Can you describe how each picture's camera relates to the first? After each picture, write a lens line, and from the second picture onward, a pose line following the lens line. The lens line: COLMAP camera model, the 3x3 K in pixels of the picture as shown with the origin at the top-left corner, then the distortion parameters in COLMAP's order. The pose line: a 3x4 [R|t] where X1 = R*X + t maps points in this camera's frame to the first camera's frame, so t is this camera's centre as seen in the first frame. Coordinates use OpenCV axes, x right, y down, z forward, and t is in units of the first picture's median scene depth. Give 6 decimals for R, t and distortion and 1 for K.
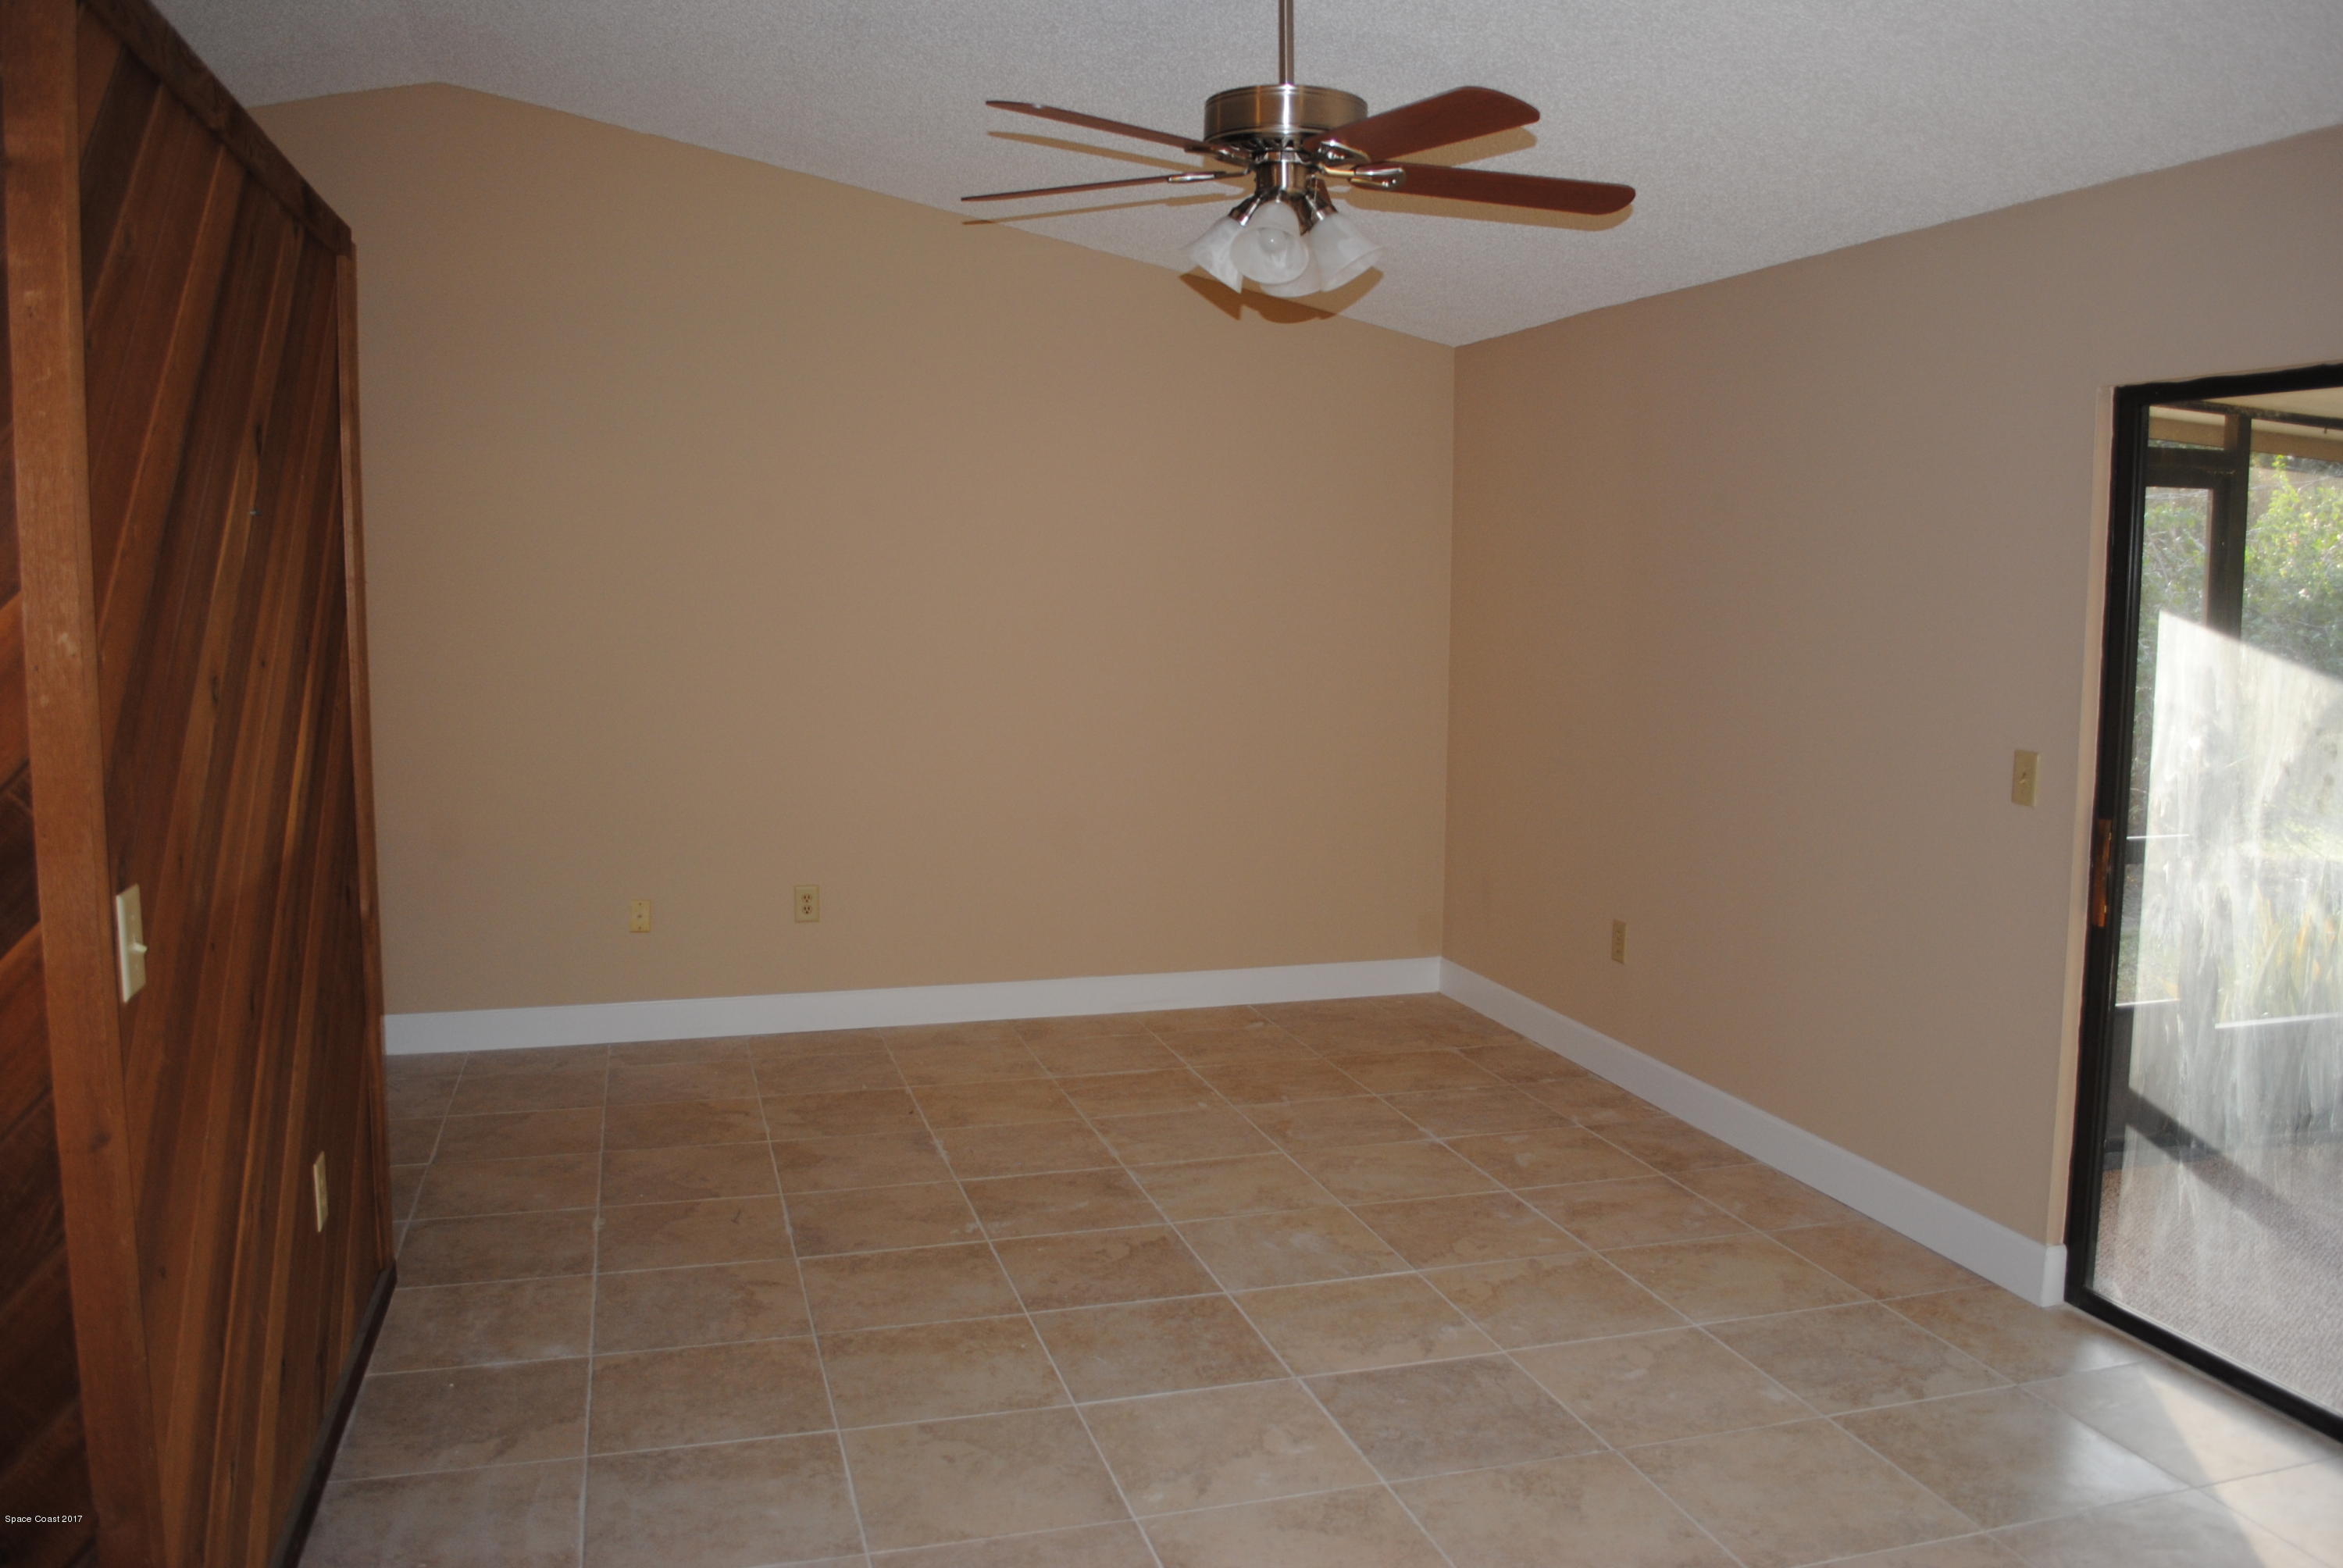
lens RADIAL K [[1843.0, 0, 1169.3], [0, 1843.0, 779.6], [0, 0, 1]] dist [-0.092001, -0.004064]
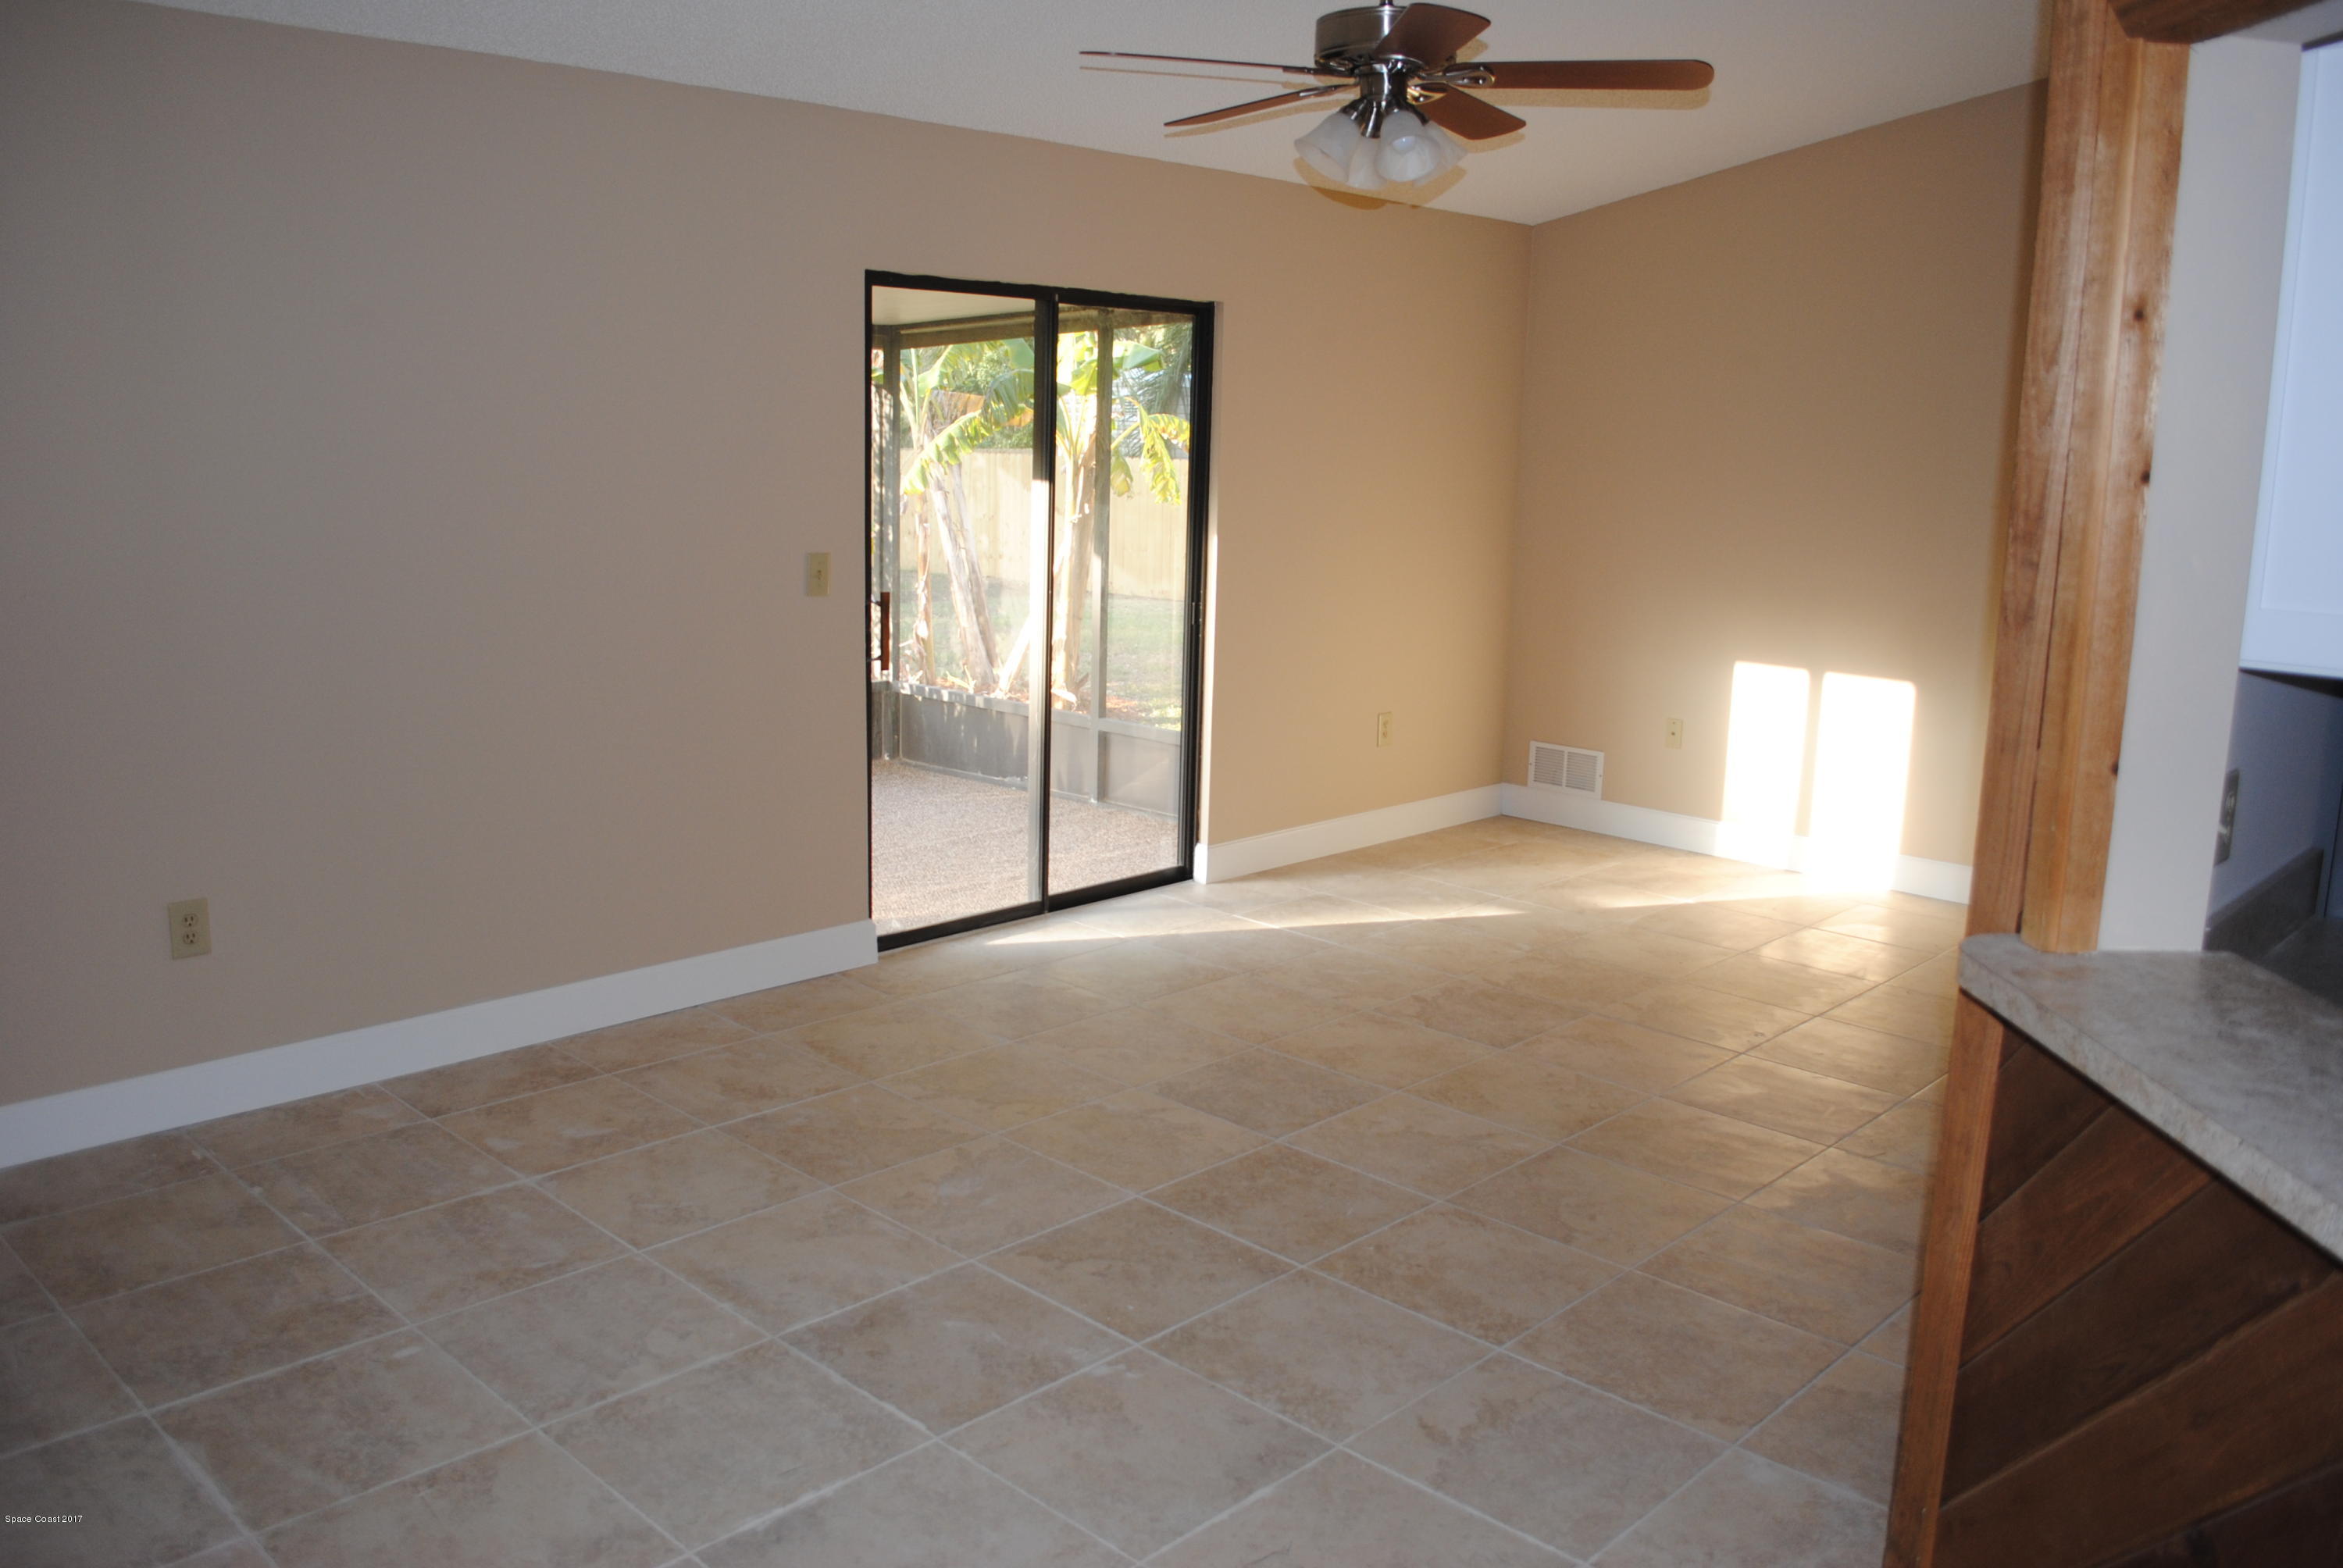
lens RADIAL K [[1843.0, 0, 1165.7], [0, 1843.0, 786.2], [0, 0, 1]] dist [-0.092001, -0.004064]
pose [[-0.496727, -0.187555, 0.847399, -0.672460], [0.073089, 0.963863, 0.256175, -0.148505], [-0.864824, 0.189184, -0.465068, 1.268356]]
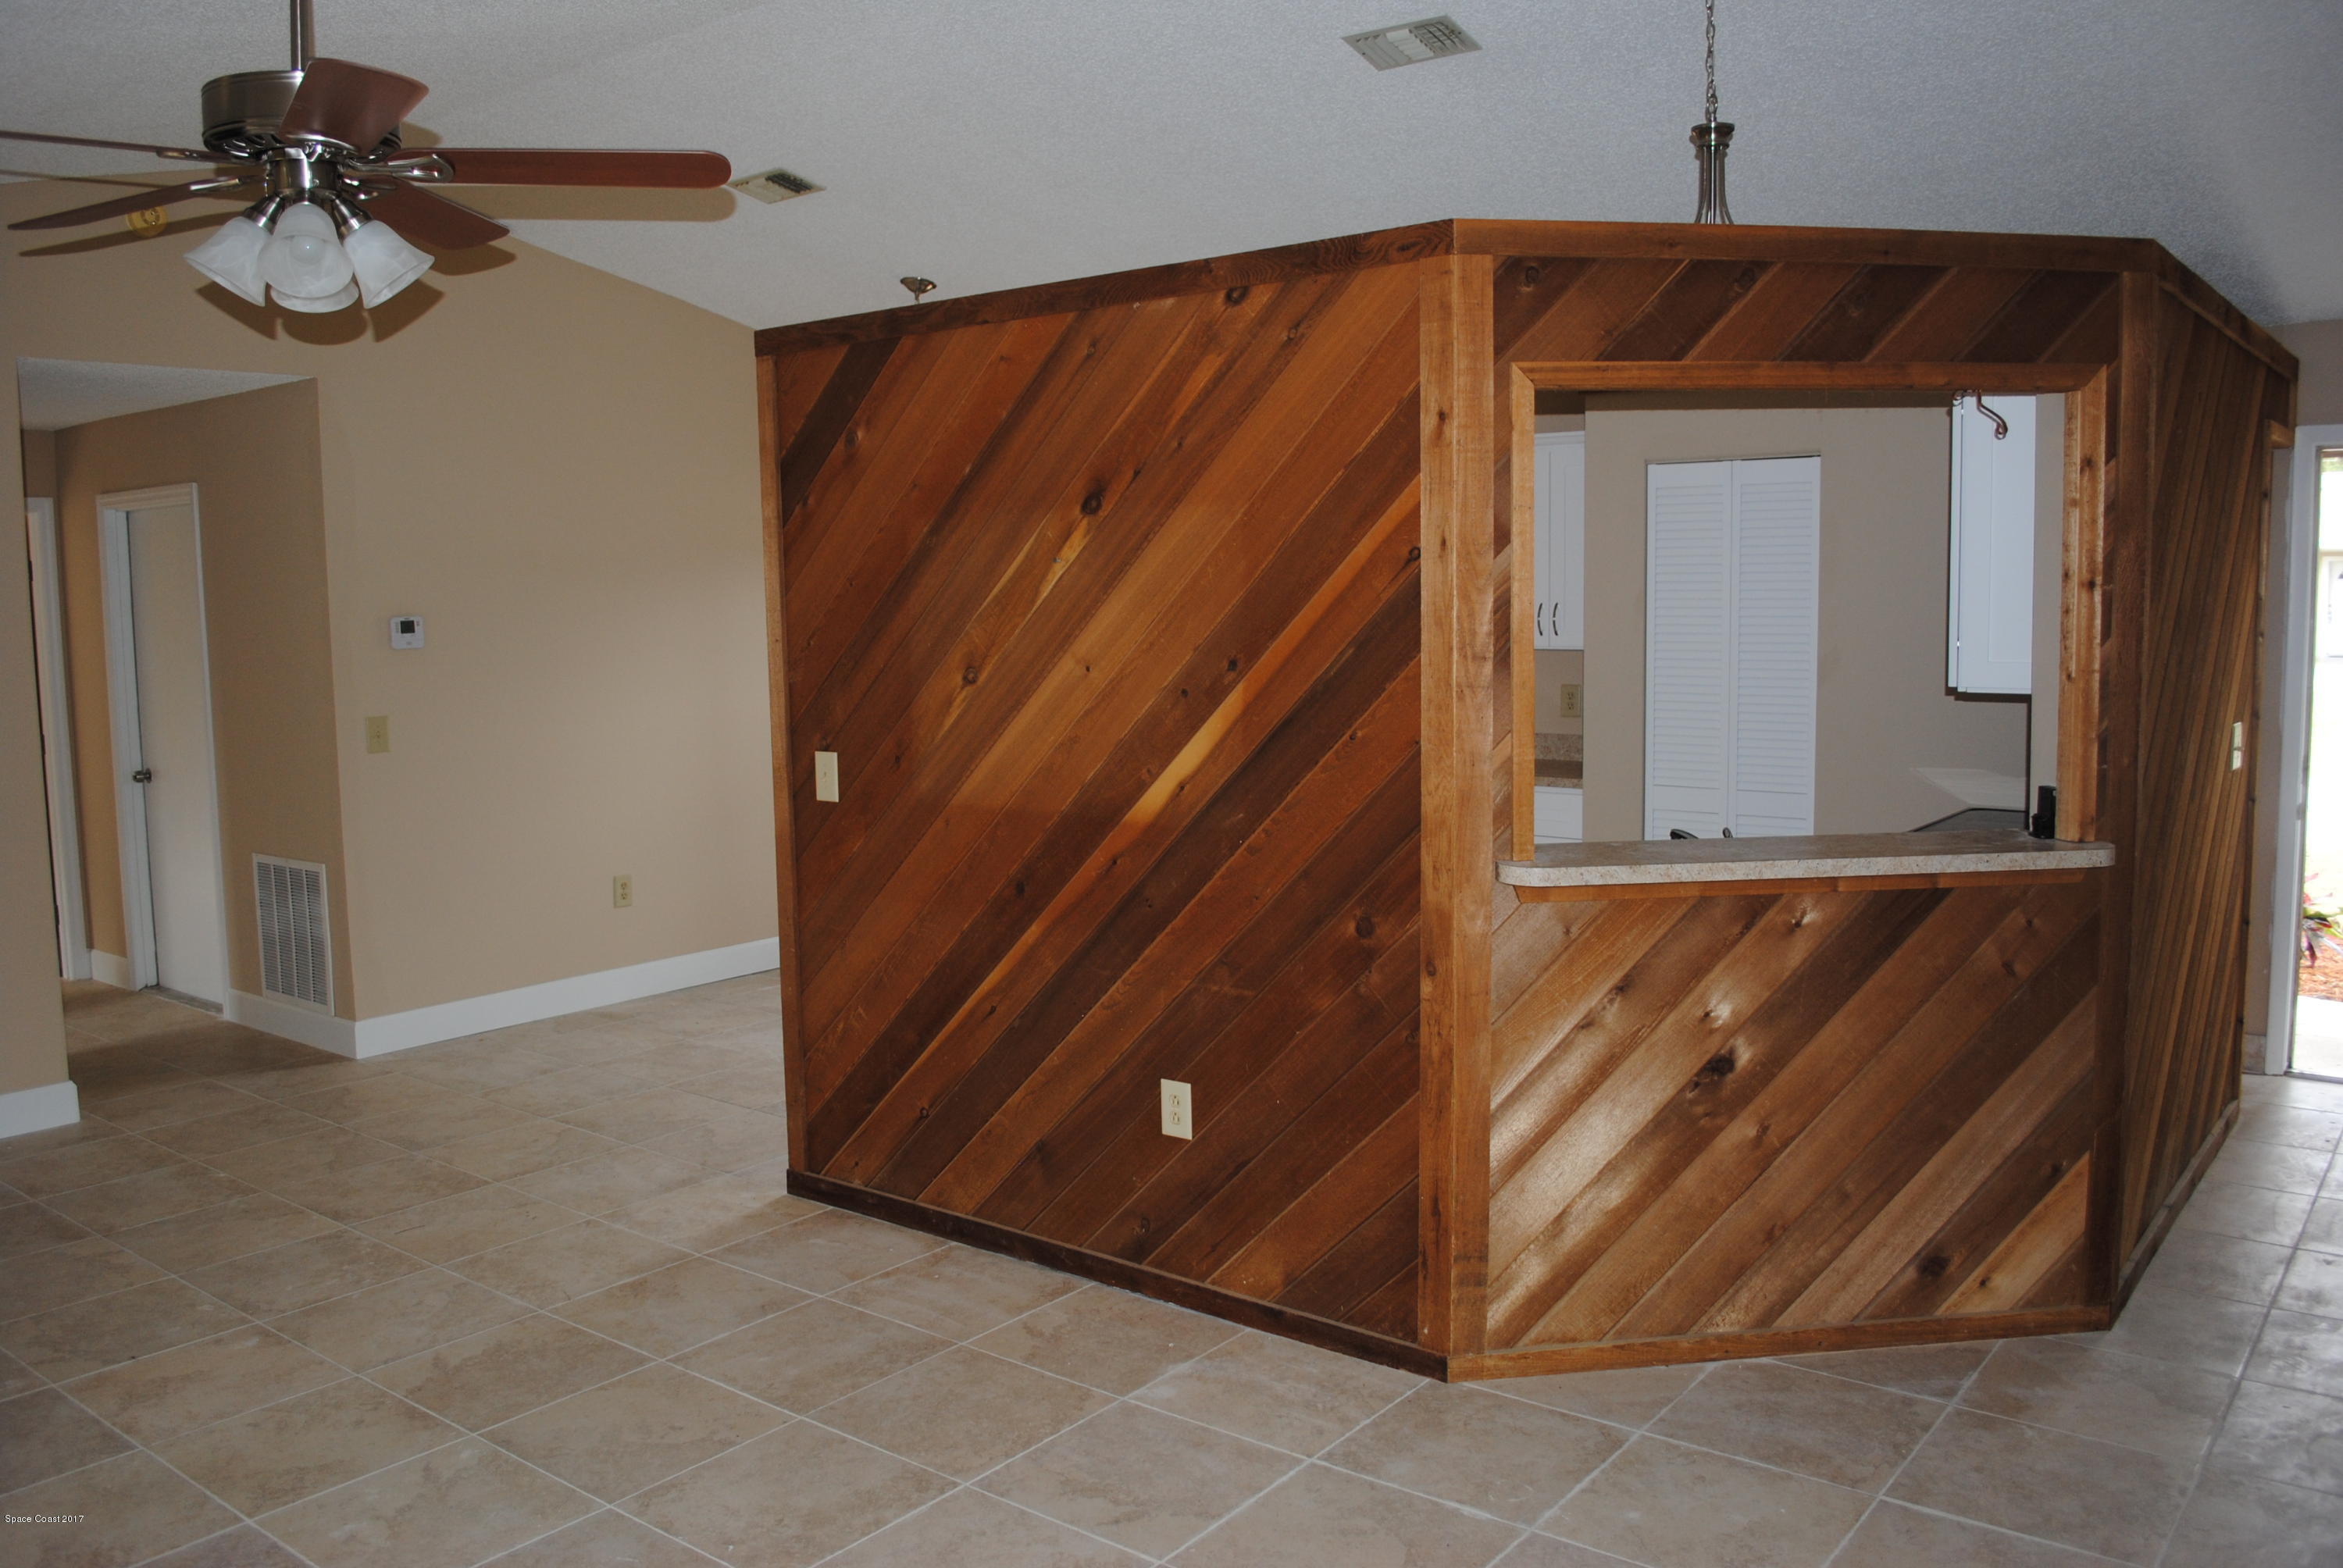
lens RADIAL K [[1843.0, 0, 1163.7], [0, 1843.0, 783.8], [0, 0, 1]] dist [-0.092001, -0.004064]
pose [[-0.810917, 0.065420, -0.581492, 0.180915], [-0.059069, 0.979503, 0.192572, -0.167439], [0.582172, 0.190508, -0.790432, 1.440385]]
